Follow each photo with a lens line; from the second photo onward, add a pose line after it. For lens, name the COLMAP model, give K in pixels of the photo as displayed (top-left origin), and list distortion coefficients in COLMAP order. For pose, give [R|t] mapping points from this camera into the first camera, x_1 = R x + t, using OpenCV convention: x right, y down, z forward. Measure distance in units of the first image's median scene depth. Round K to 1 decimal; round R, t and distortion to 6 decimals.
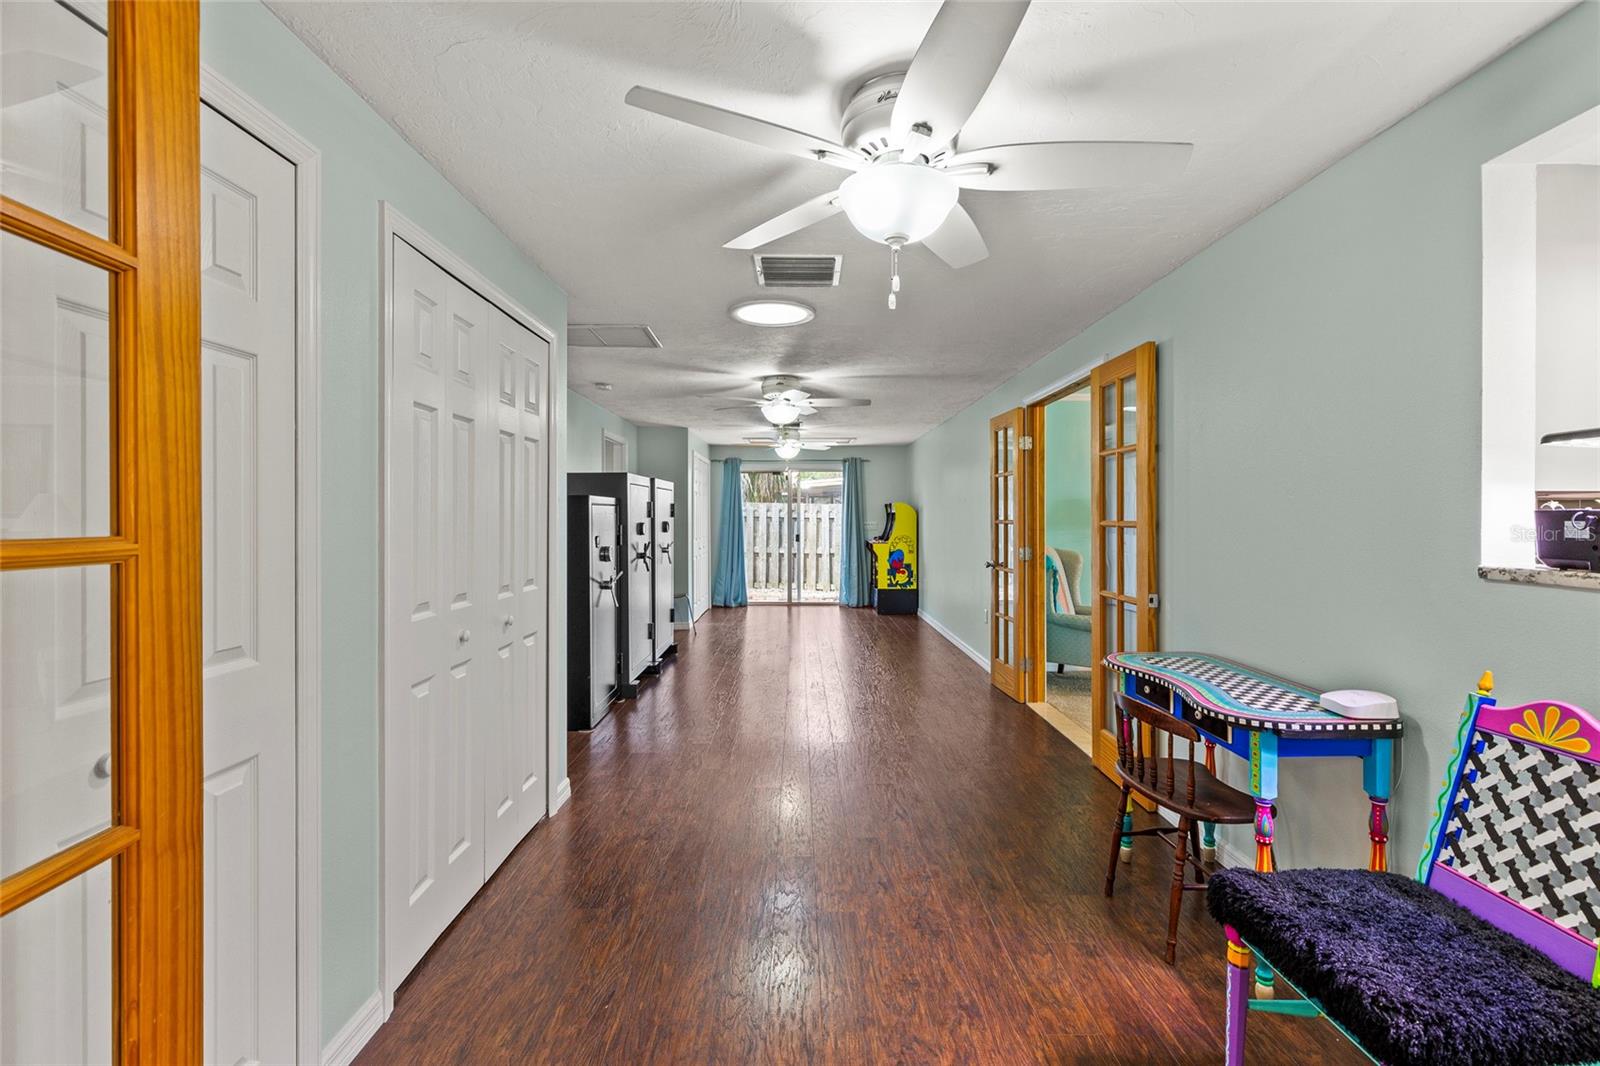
lens RADIAL K [[717.8, 0, 810.6], [0, 717.8, 521.6], [0, 0, 1]] dist [0.005206, -0.001427]
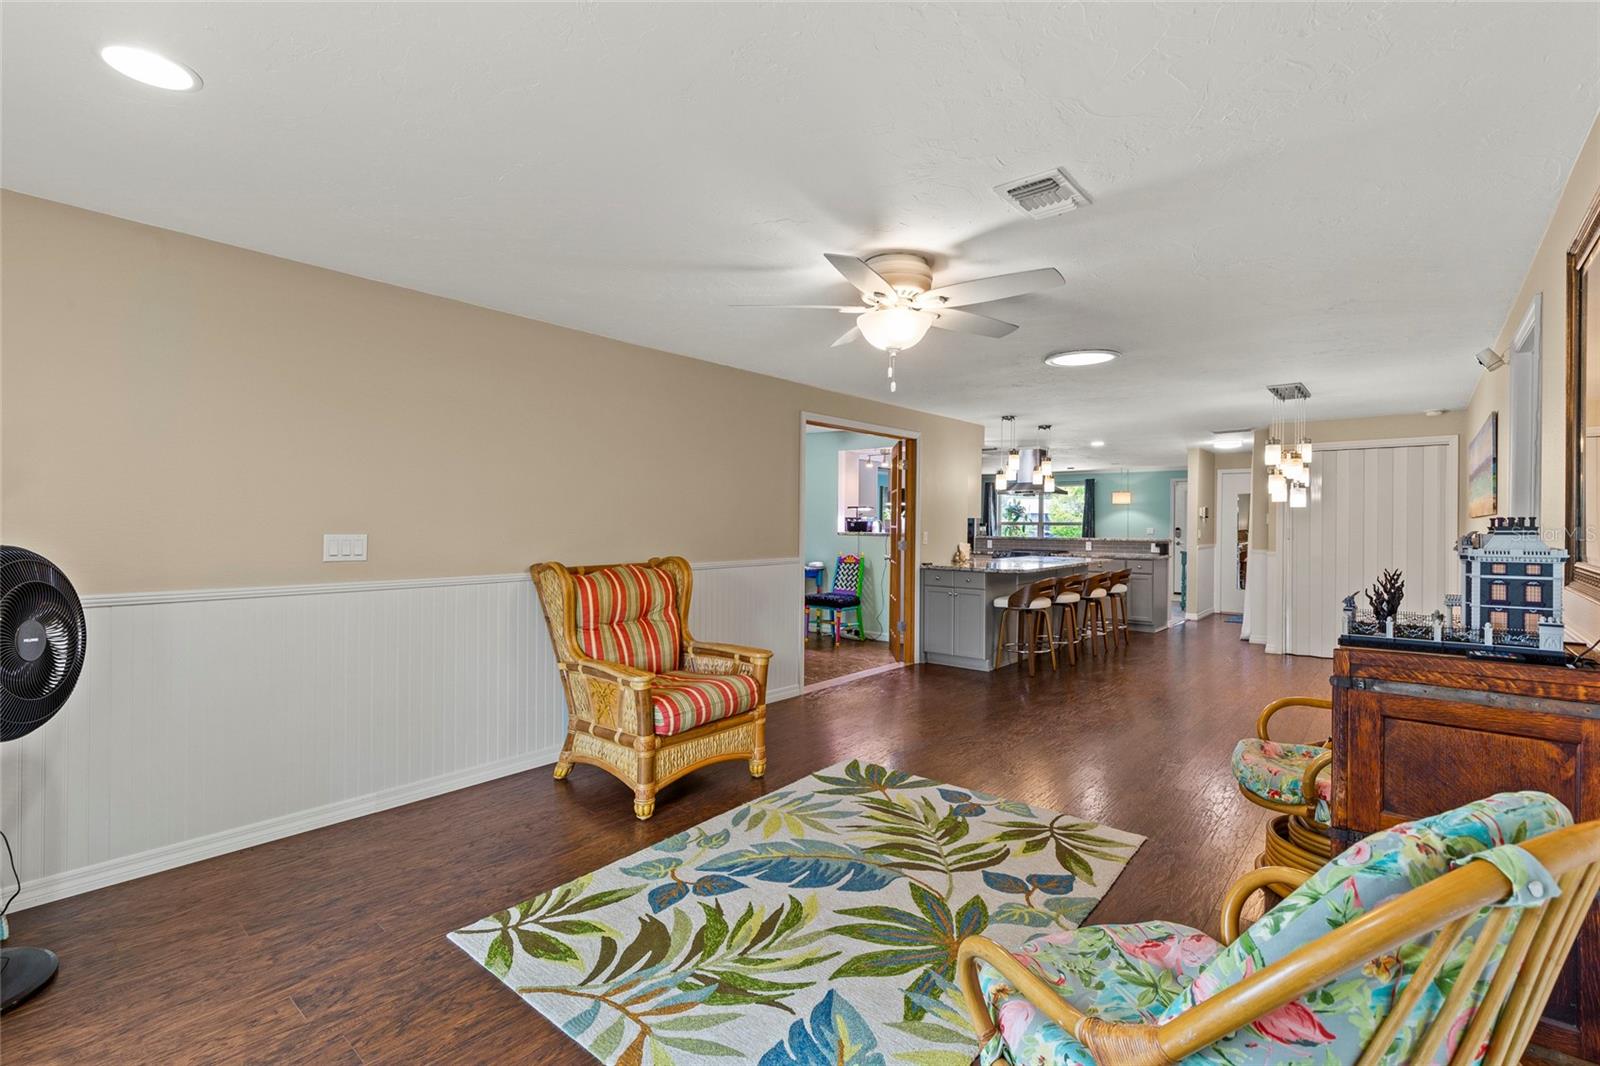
lens RADIAL K [[717.8, 0, 809.7], [0, 717.8, 519.3], [0, 0, 1]] dist [0.005206, -0.001427]
pose [[0.654867, 0.009163, 0.755689, -0.878663], [-0.006843, 0.999957, -0.006195, 0.002234], [-0.755714, -0.001115, 0.654901, -0.626131]]
